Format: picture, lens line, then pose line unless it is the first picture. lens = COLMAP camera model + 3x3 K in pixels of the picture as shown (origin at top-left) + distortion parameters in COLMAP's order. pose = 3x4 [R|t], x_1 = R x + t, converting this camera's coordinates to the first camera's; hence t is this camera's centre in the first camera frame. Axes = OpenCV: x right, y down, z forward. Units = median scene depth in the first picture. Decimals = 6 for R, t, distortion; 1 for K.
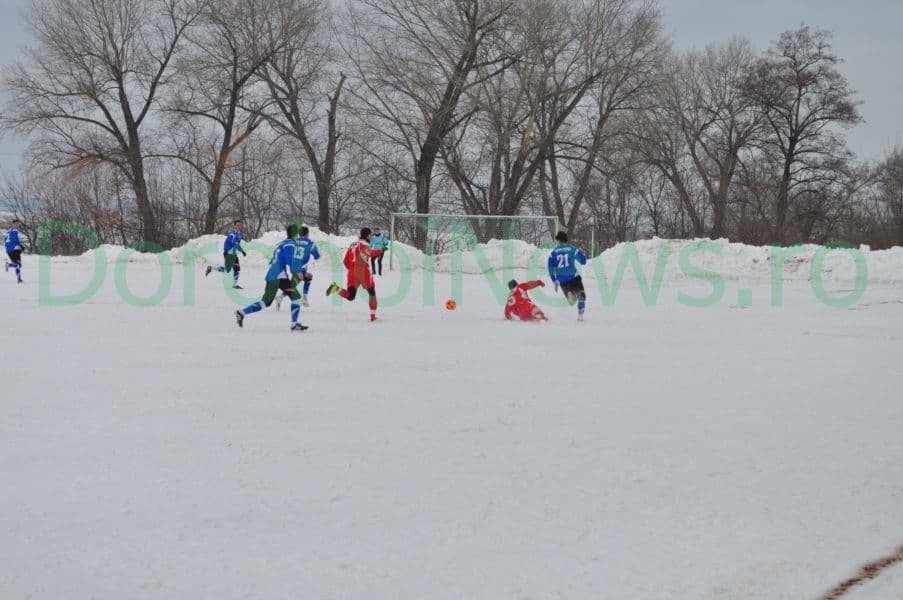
lens RADIAL K [[2075.7, 0, 451.5], [0, 2075.7, 300.0], [0, 0, 1]] dist [-0.026728, 0.053754]
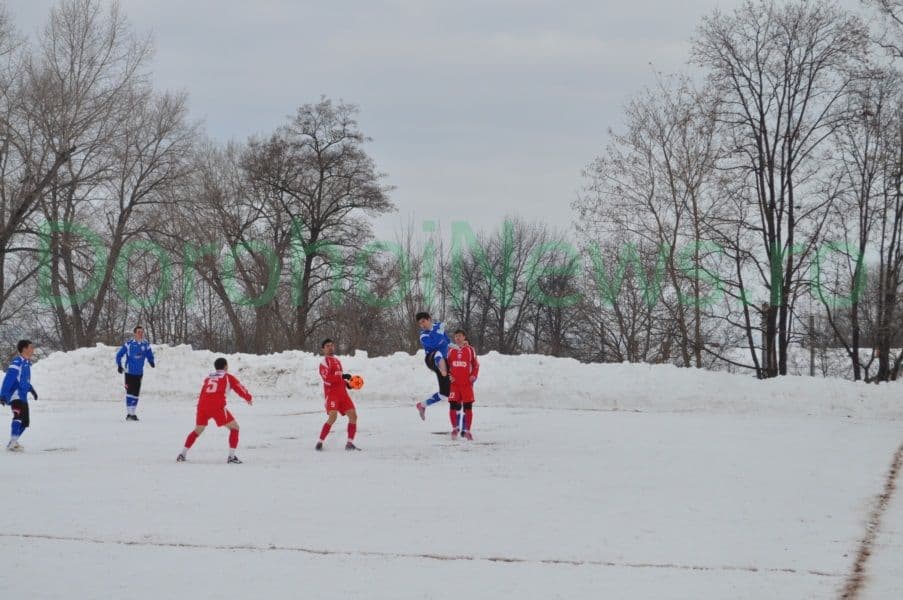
lens RADIAL K [[2075.7, 0, 451.5], [0, 2075.7, 300.0], [0, 0, 1]] dist [-0.026728, 0.053754]
pose [[0.981020, -0.007318, 0.193771, 0.053482], [0.017686, 0.998499, -0.051829, -0.002895], [-0.193101, 0.054272, 0.979677, 0.147596]]
